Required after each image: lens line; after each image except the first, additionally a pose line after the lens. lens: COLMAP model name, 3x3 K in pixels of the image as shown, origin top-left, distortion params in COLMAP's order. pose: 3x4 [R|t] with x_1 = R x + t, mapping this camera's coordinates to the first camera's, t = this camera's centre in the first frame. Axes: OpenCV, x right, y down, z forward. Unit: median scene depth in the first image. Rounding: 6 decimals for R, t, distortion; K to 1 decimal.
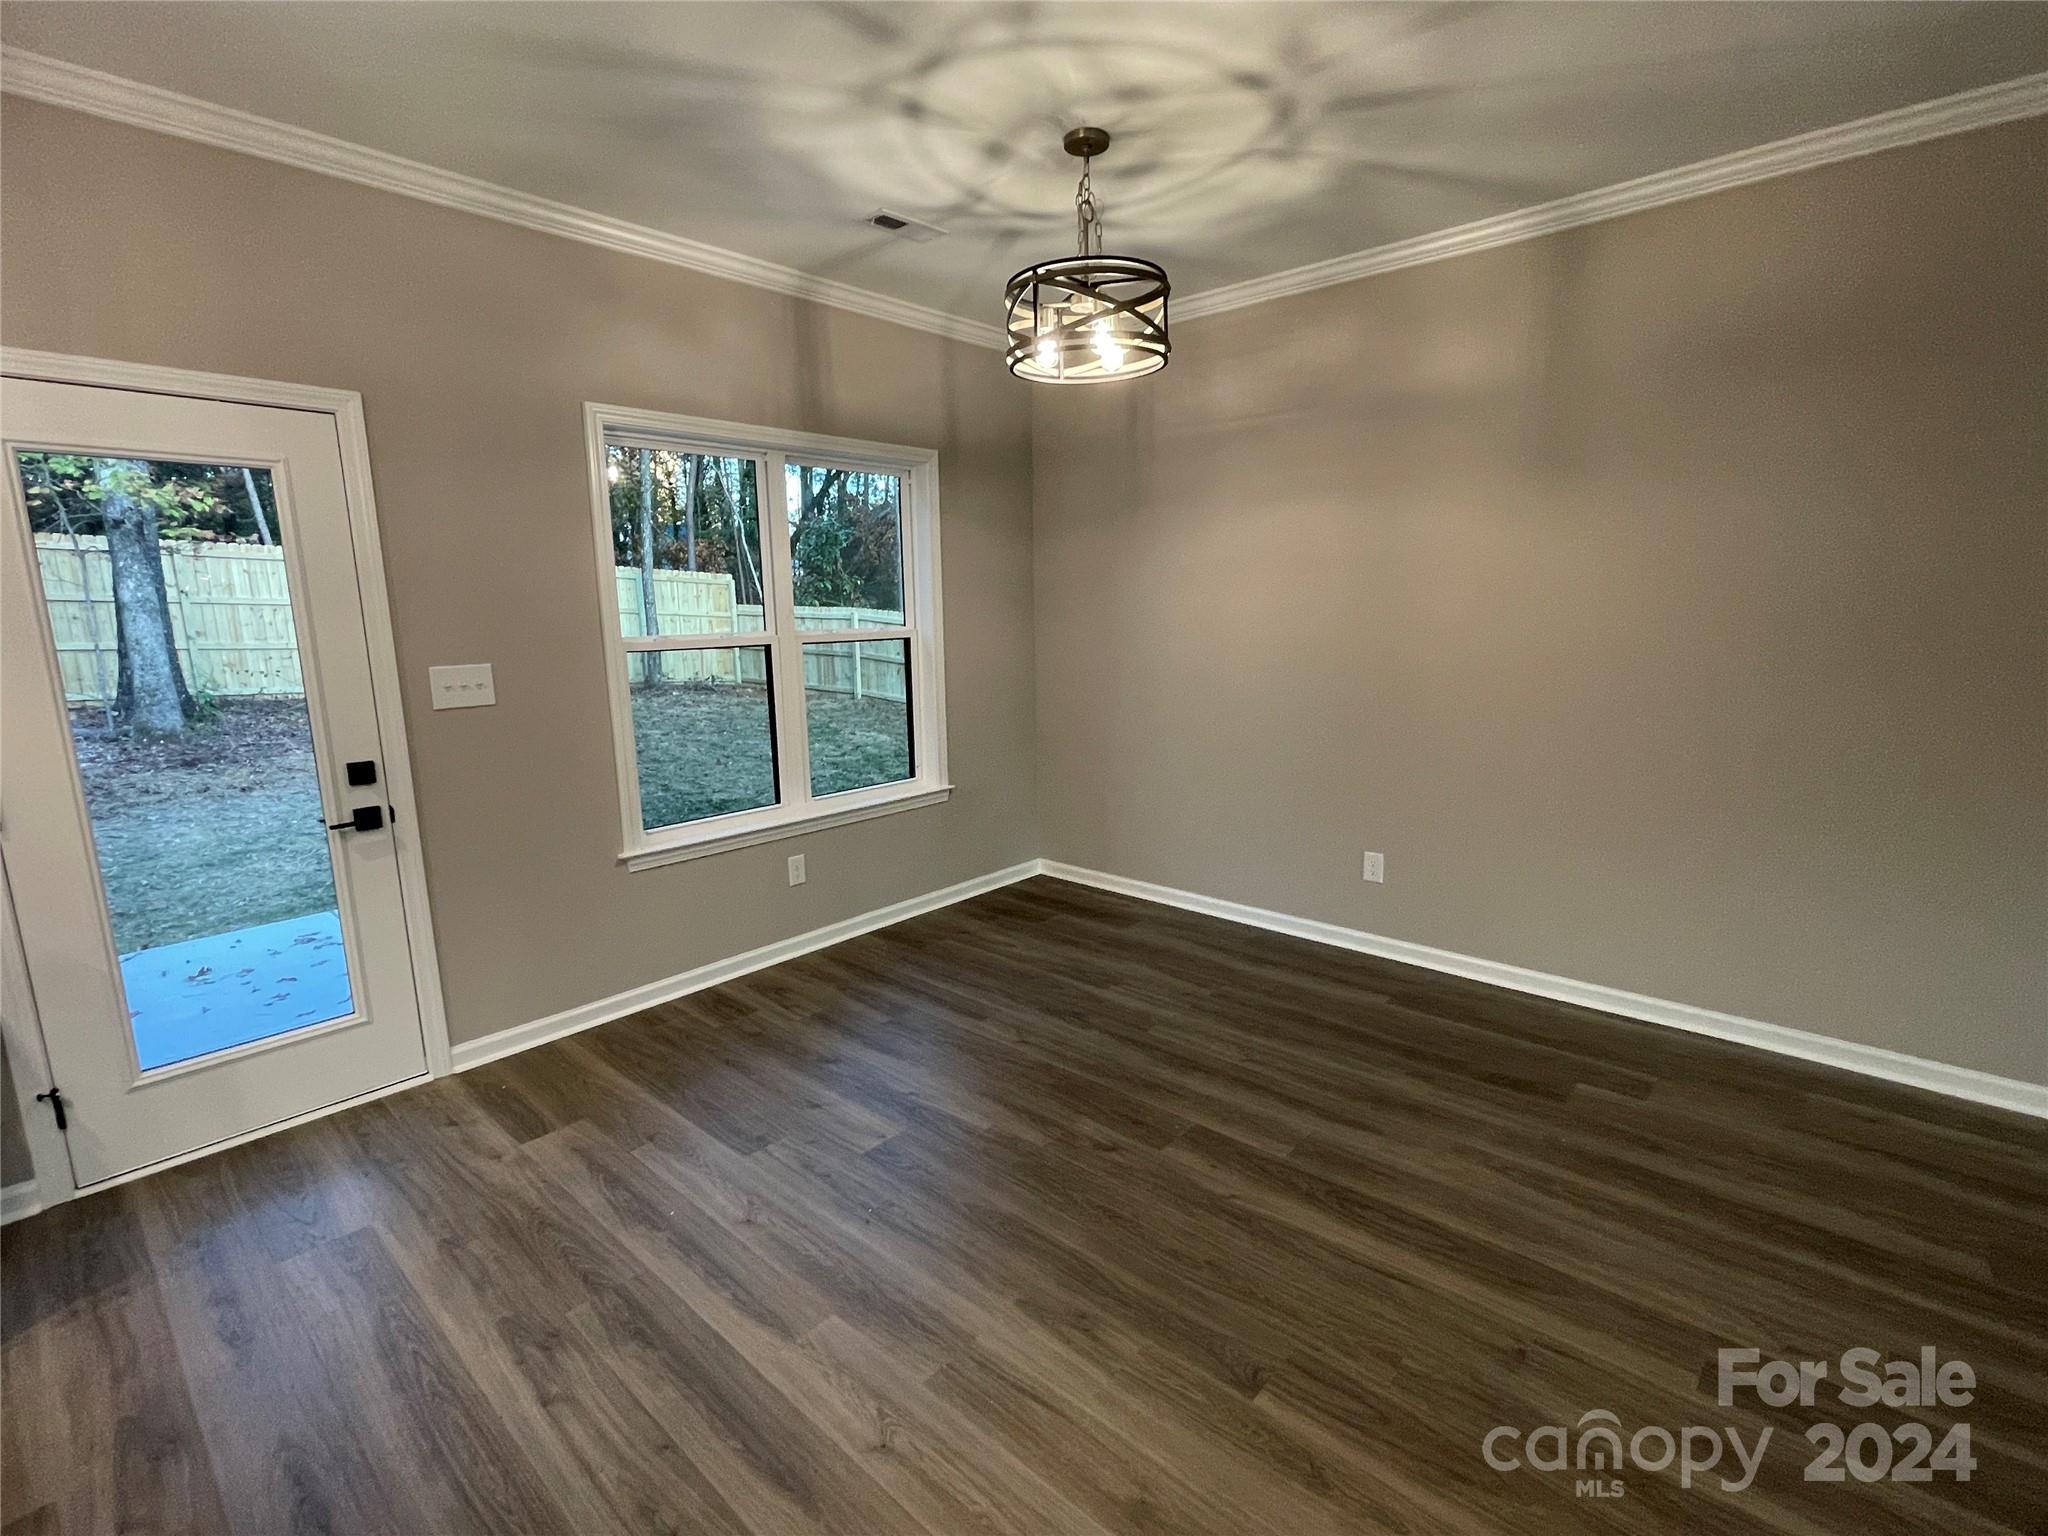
lens RADIAL K [[936.5, 0, 1016.9], [0, 936.5, 776.5], [0, 0, 1]] dist [-0.004932, 0.002125]
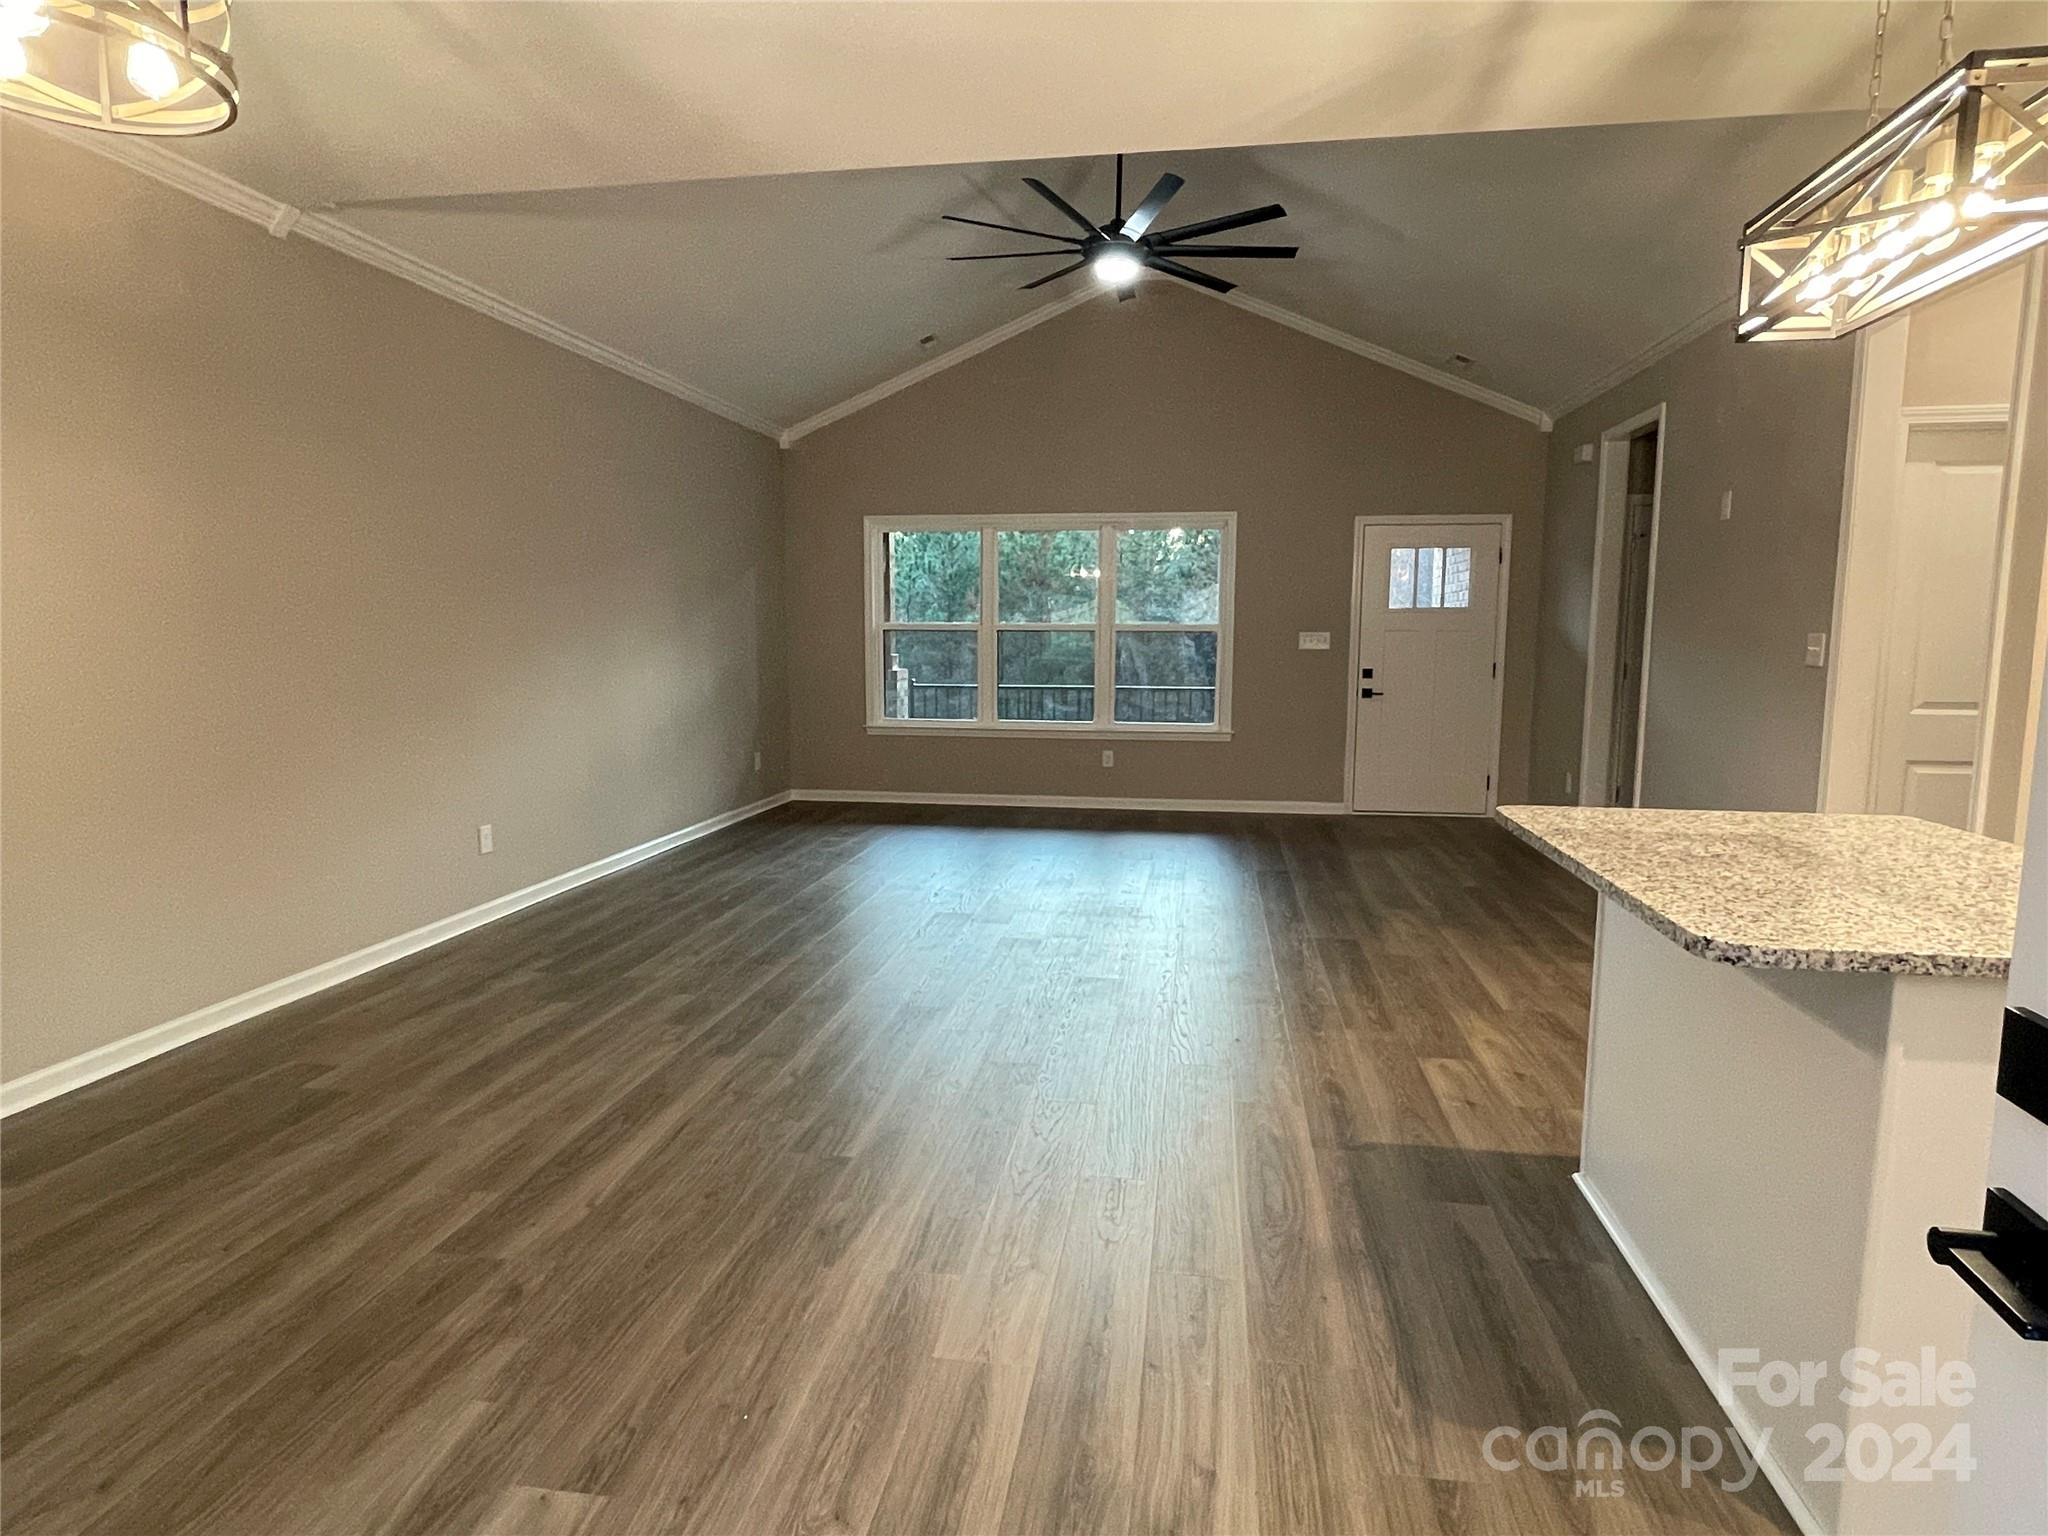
lens RADIAL K [[1207.7, 0, 1026.8], [0, 1207.7, 762.7], [0, 0, 1]] dist [0.007213, -0.012201]
pose [[-0.556387, -0.076822, 0.827364, -0.743171], [0.158754, 0.967547, 0.196597, -0.104051], [-0.815616, 0.240732, -0.526135, 0.917709]]
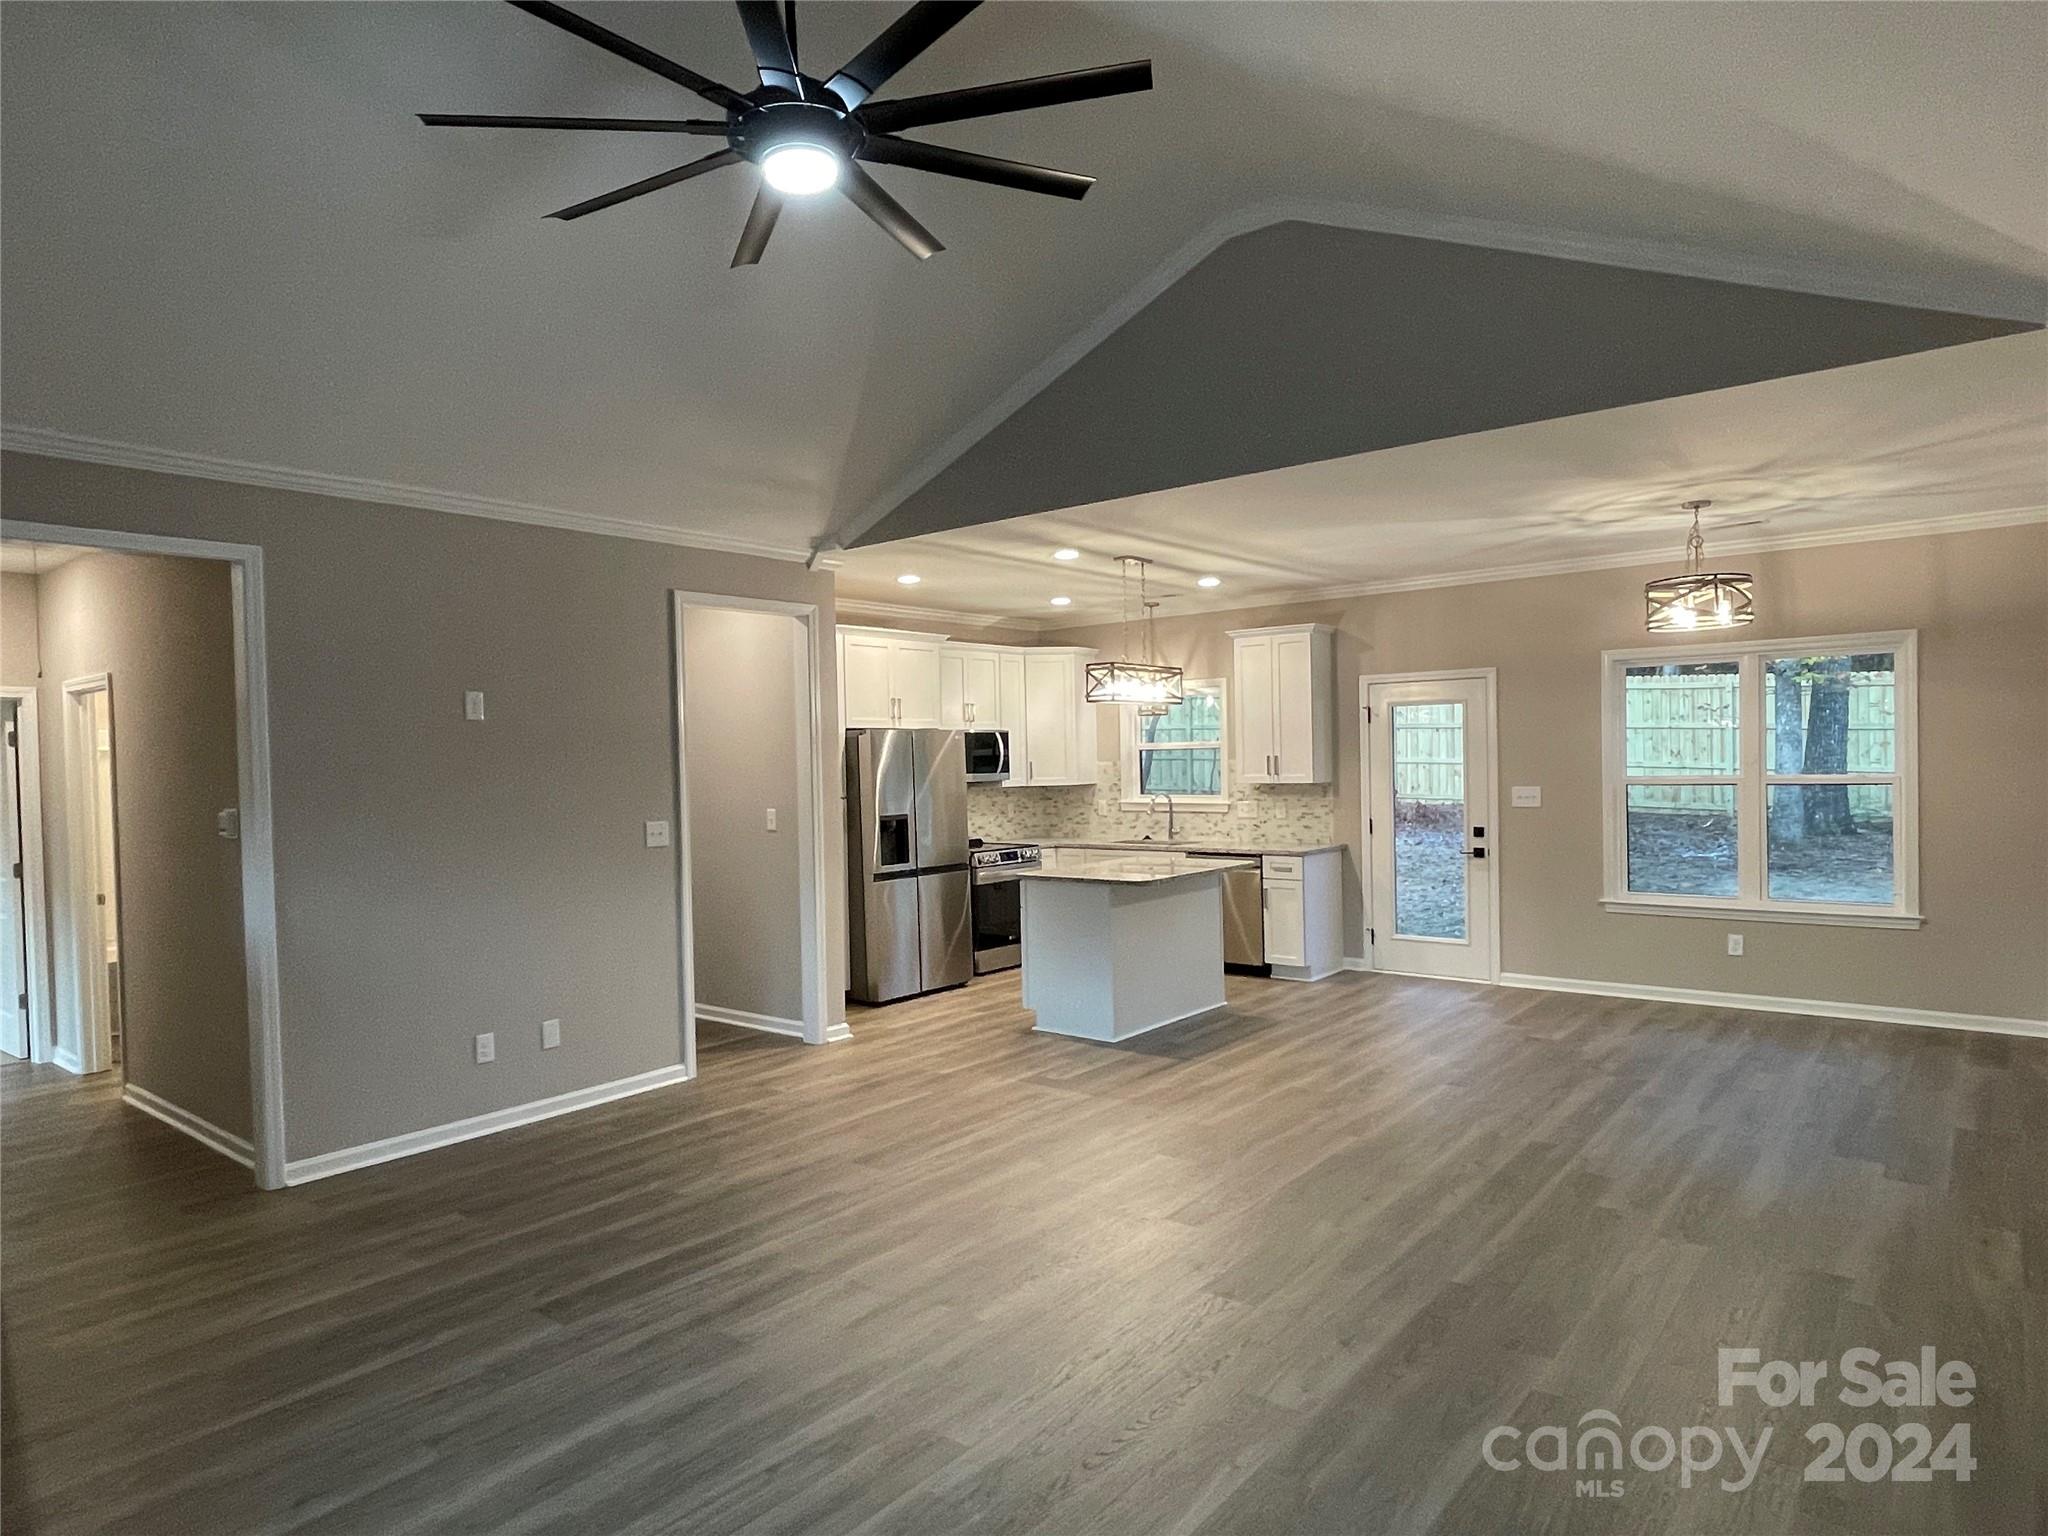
lens RADIAL K [[1207.7, 0, 1003.2], [0, 1207.7, 774.3], [0, 0, 1]] dist [0.007213, -0.012201]
pose [[0.045969, 0.030816, -0.998467, 1.991154], [-0.160392, 0.986784, 0.023071, -0.022295], [0.985982, 0.159086, 0.050304, -0.270718]]
